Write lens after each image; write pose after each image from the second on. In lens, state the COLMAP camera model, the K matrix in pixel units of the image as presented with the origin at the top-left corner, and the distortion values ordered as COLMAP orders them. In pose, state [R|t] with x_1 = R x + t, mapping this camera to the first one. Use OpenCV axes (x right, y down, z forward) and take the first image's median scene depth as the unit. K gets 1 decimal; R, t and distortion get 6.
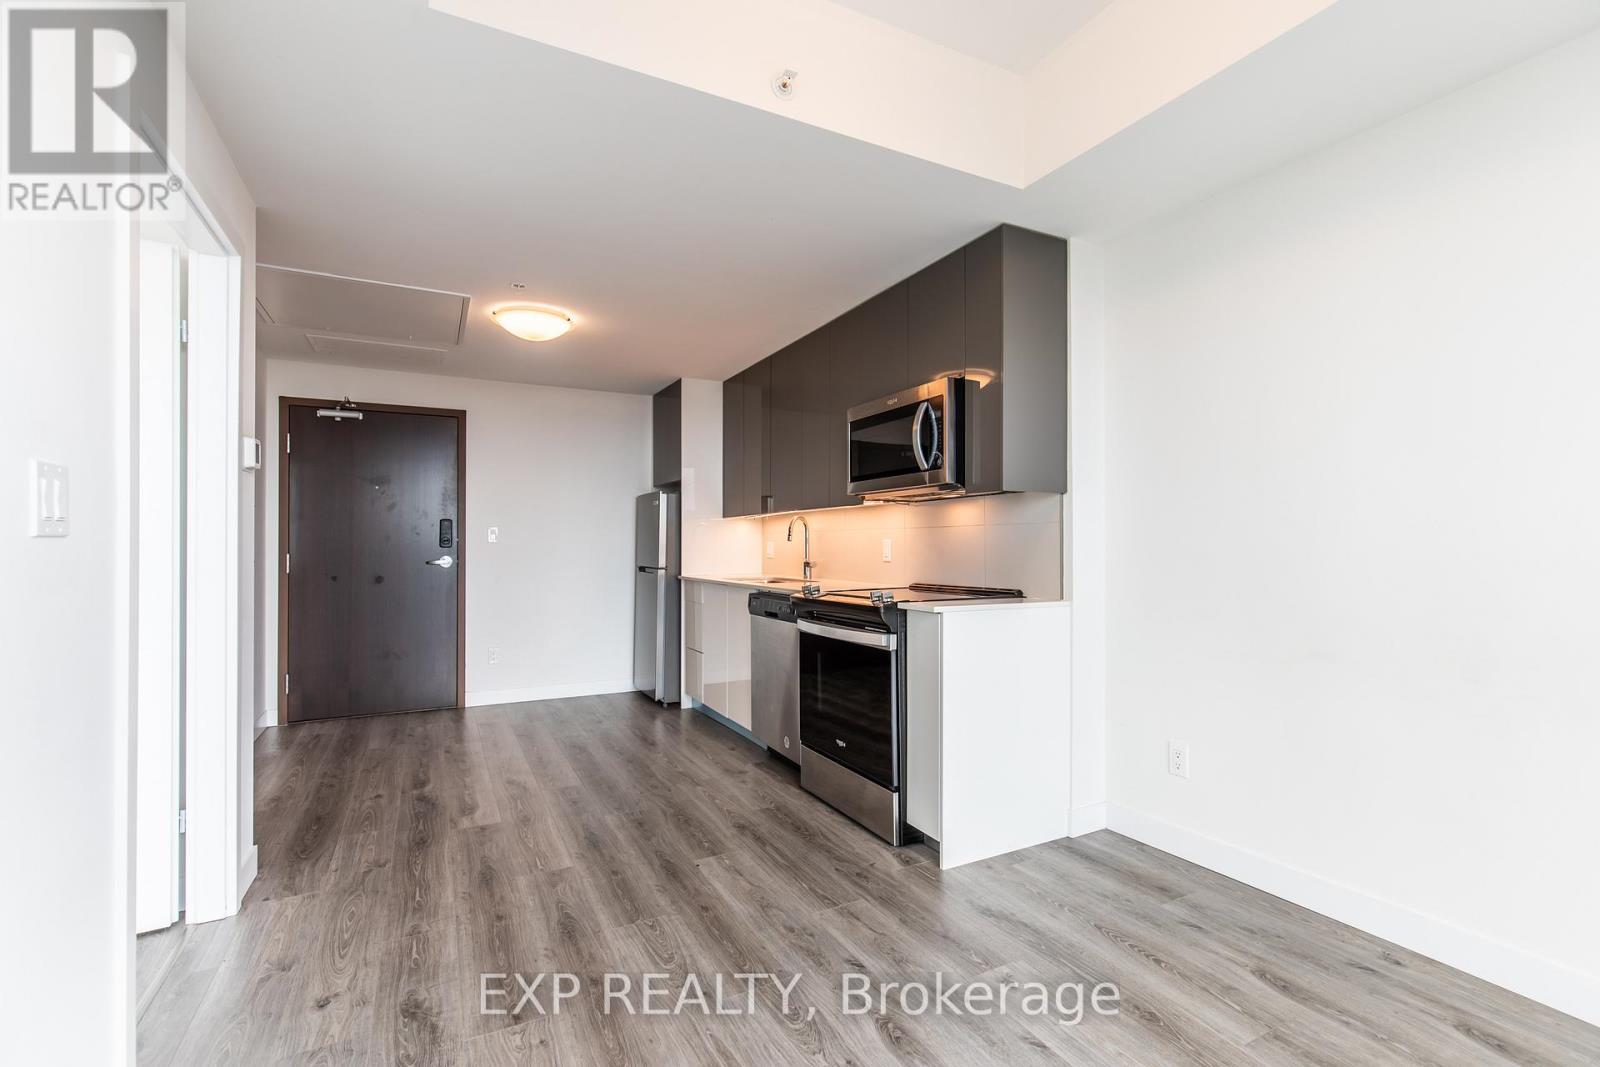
lens RADIAL K [[714.0, 0, 799.8], [0, 714.0, 539.8], [0, 0, 1]] dist [0.004971, -0.001499]
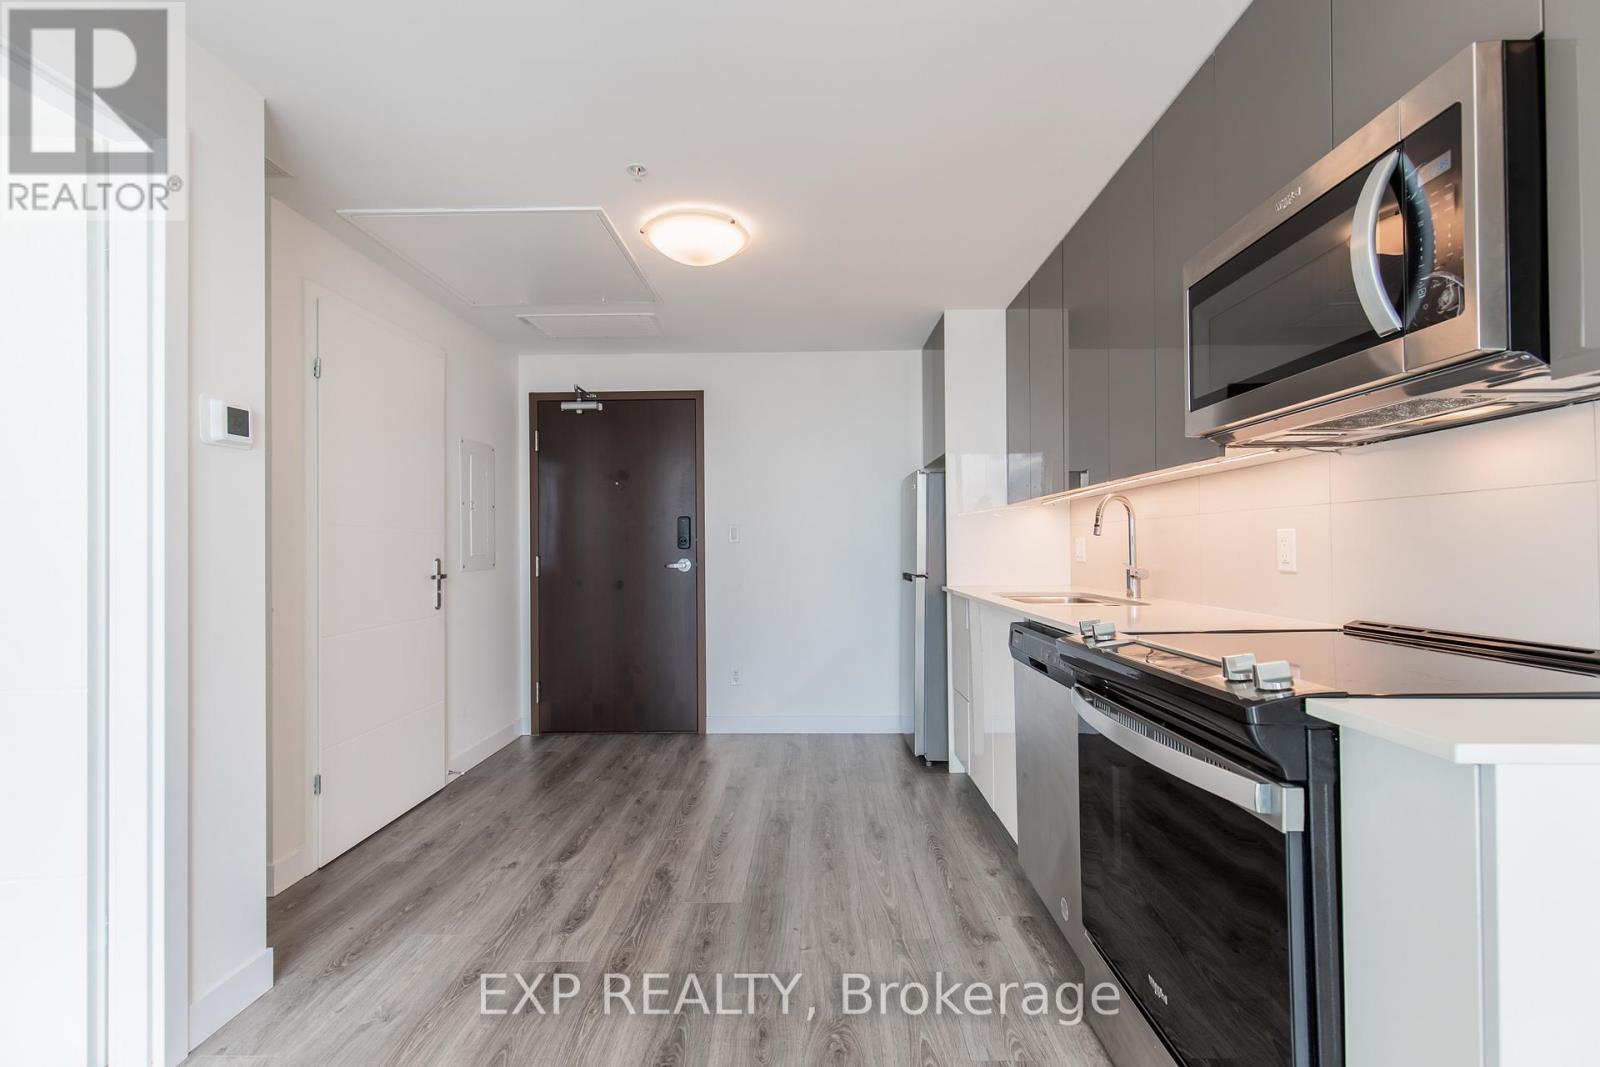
lens RADIAL K [[714.0, 0, 800.4], [0, 714.0, 536.5], [0, 0, 1]] dist [0.004971, -0.001499]
pose [[0.879700, -0.013587, -0.475335, 0.068481], [0.011311, 0.999907, -0.007649, 0.005843], [0.475395, 0.001353, 0.879771, 0.449800]]
